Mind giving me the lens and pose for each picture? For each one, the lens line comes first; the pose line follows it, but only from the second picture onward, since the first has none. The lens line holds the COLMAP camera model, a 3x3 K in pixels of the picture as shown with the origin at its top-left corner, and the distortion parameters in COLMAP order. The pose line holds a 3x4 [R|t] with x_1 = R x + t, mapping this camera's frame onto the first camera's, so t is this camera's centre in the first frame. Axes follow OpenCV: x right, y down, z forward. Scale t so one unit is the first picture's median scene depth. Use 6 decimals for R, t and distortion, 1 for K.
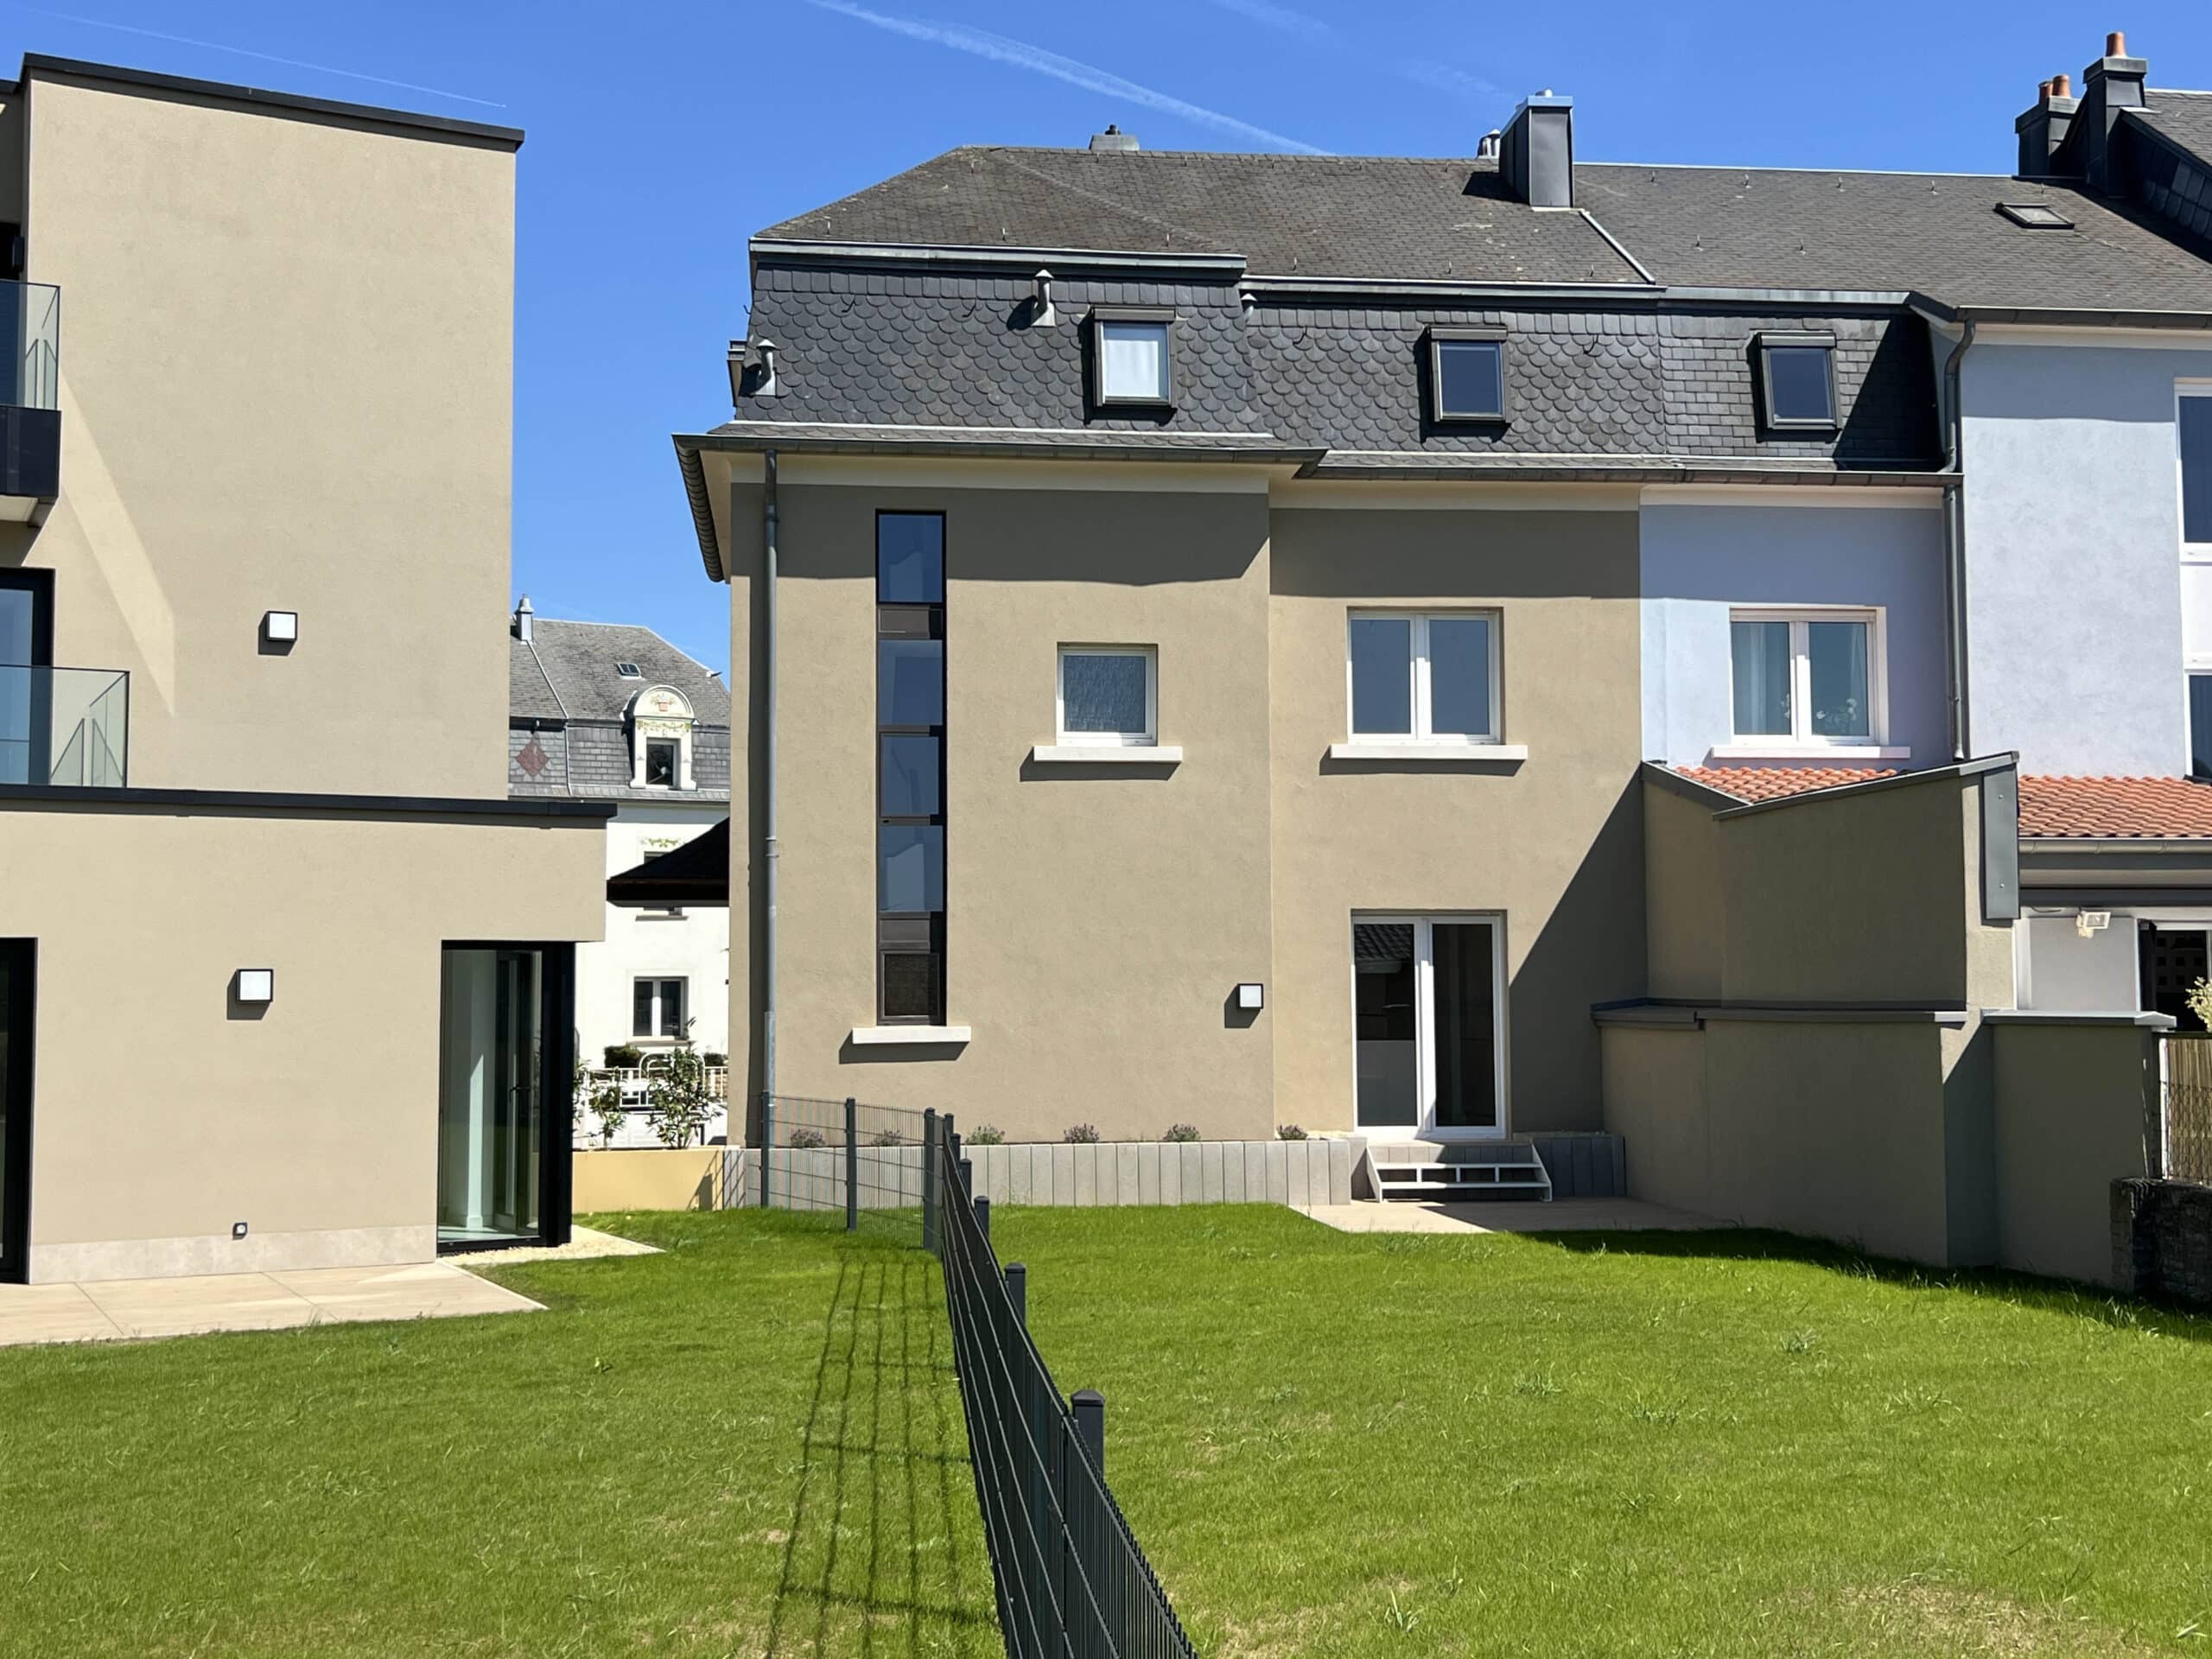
lens RADIAL K [[2583.5, 0, 1108.1], [0, 2583.5, 822.8], [0, 0, 1]] dist [0.149222, -0.605925]
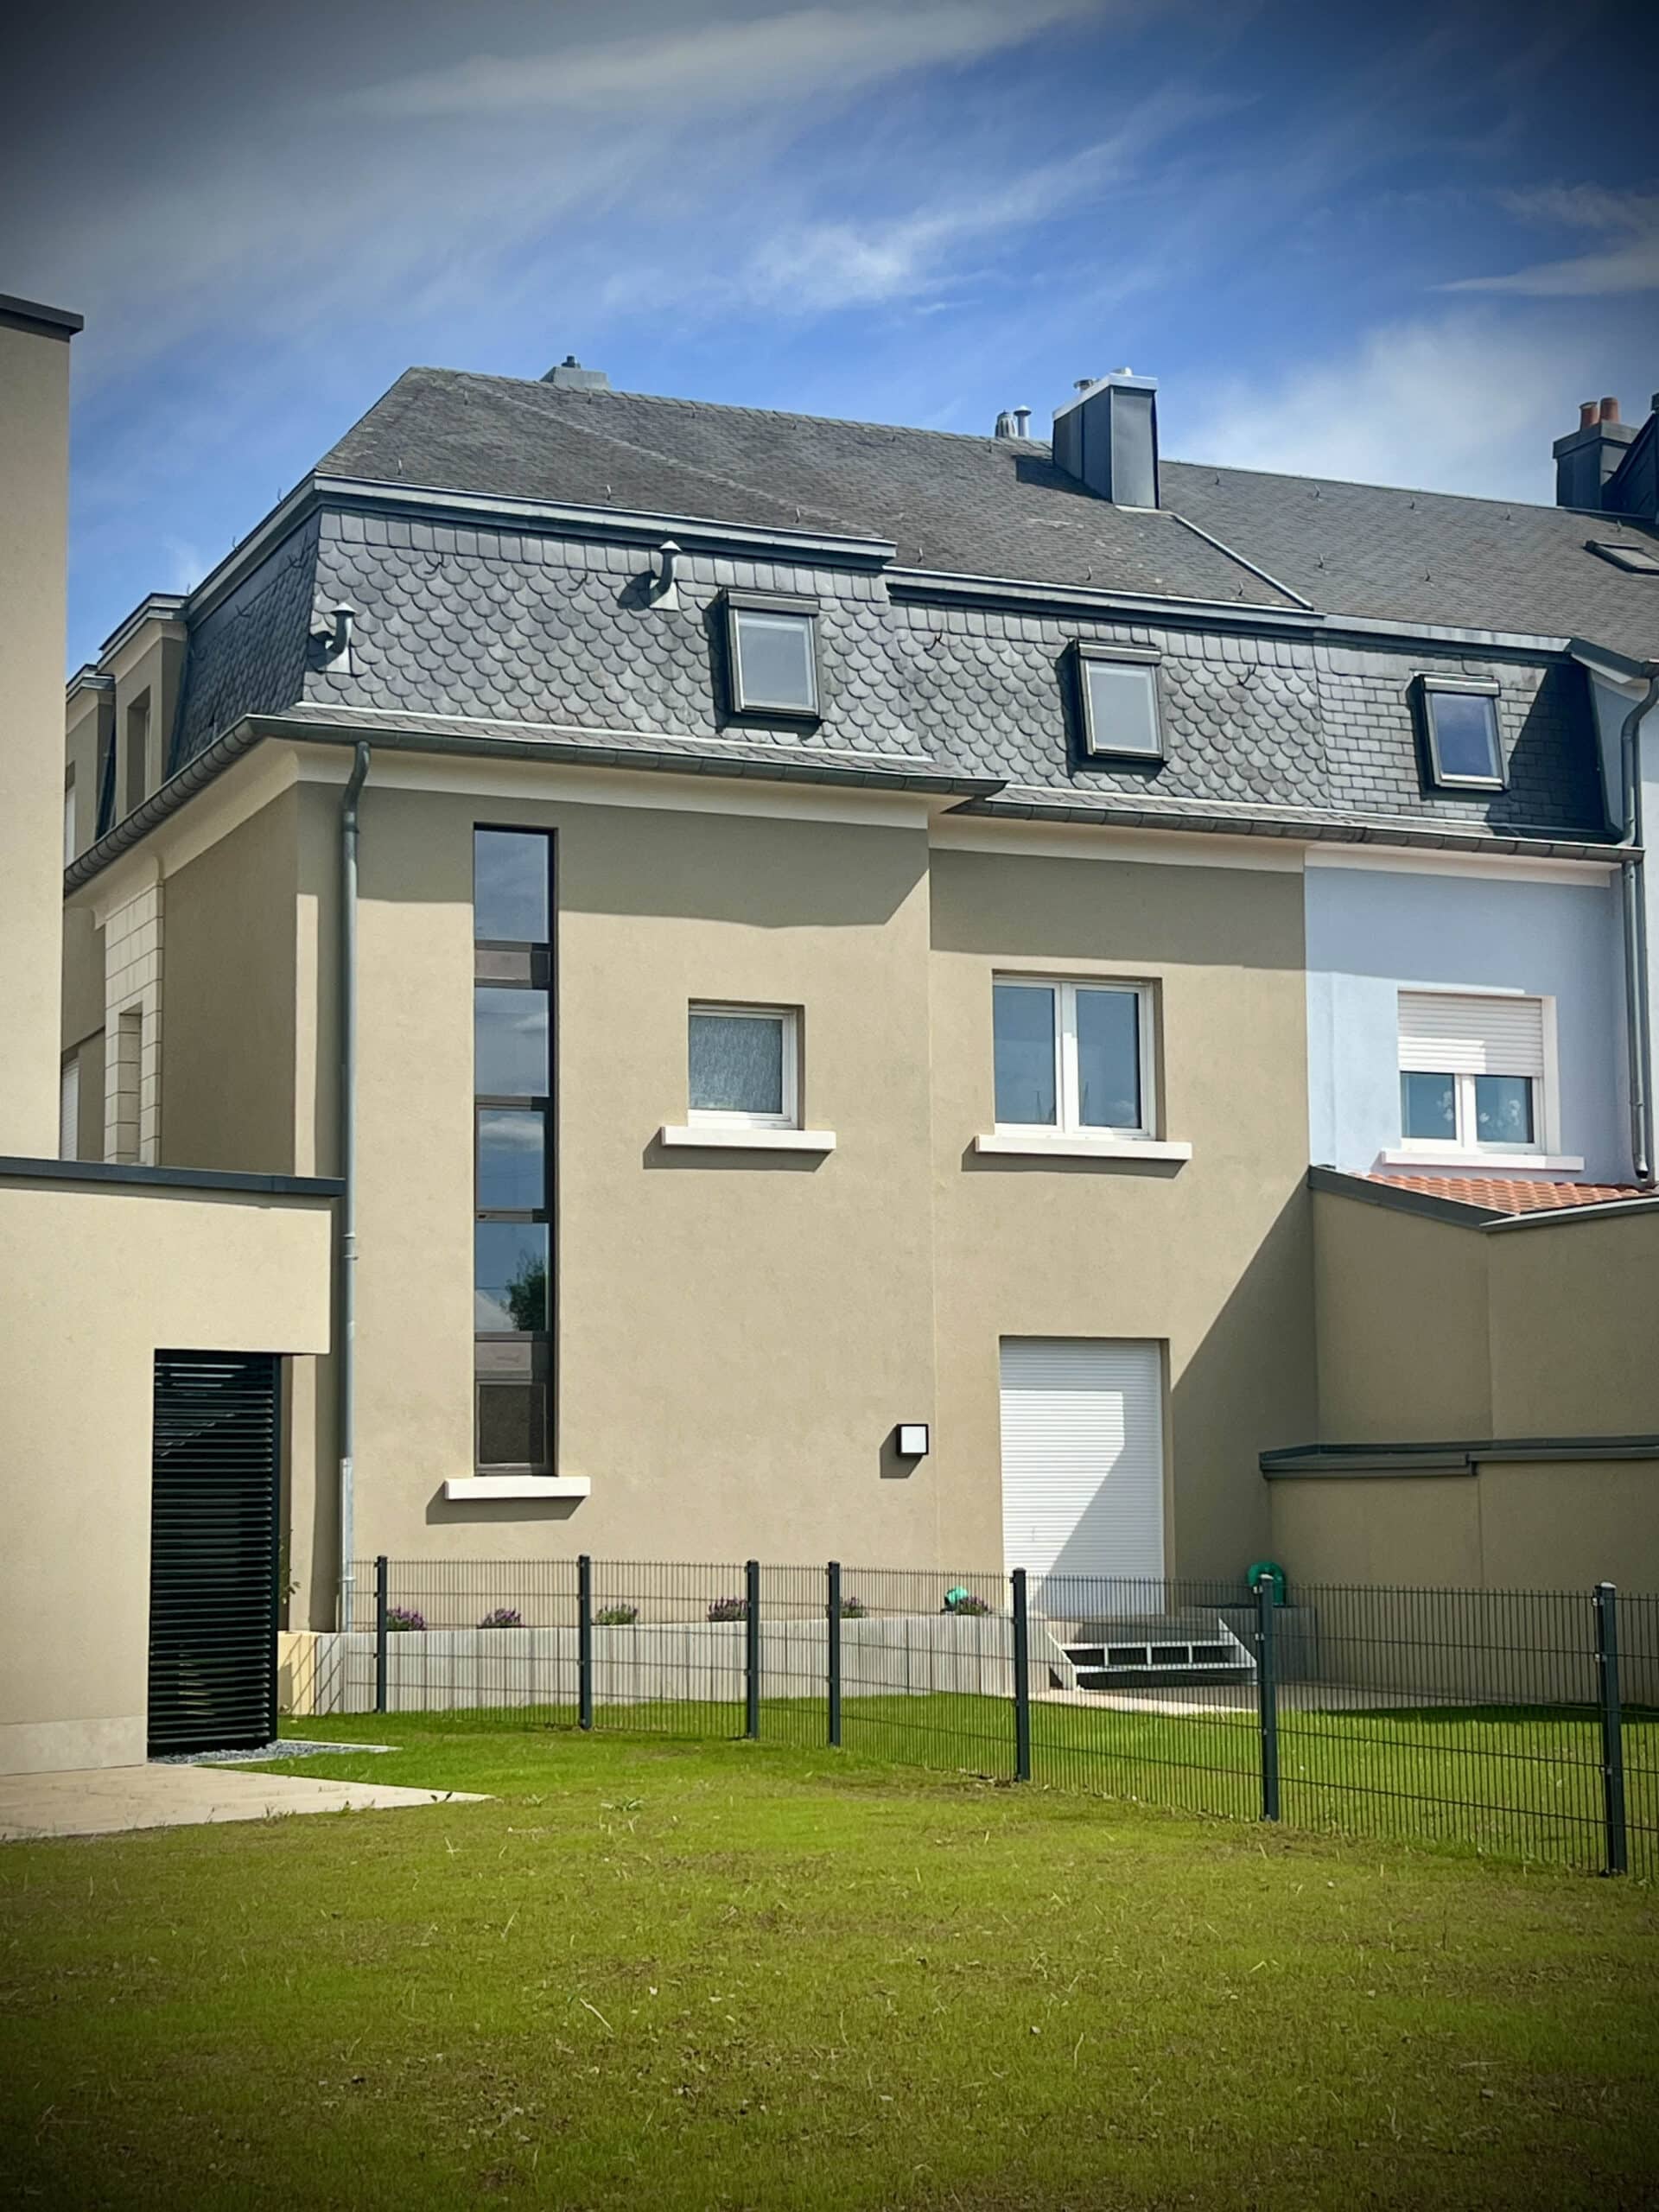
lens RADIAL K [[3492.9, 0, 829.5], [0, 3492.9, 1106.0], [0, 0, 1]] dist [0.110722, -0.062171]
pose [[0.956687, 0.029919, 0.289578, -0.278416], [-0.016364, 0.998659, -0.049116, 0.015706], [-0.290659, 0.042250, 0.955893, -0.050572]]
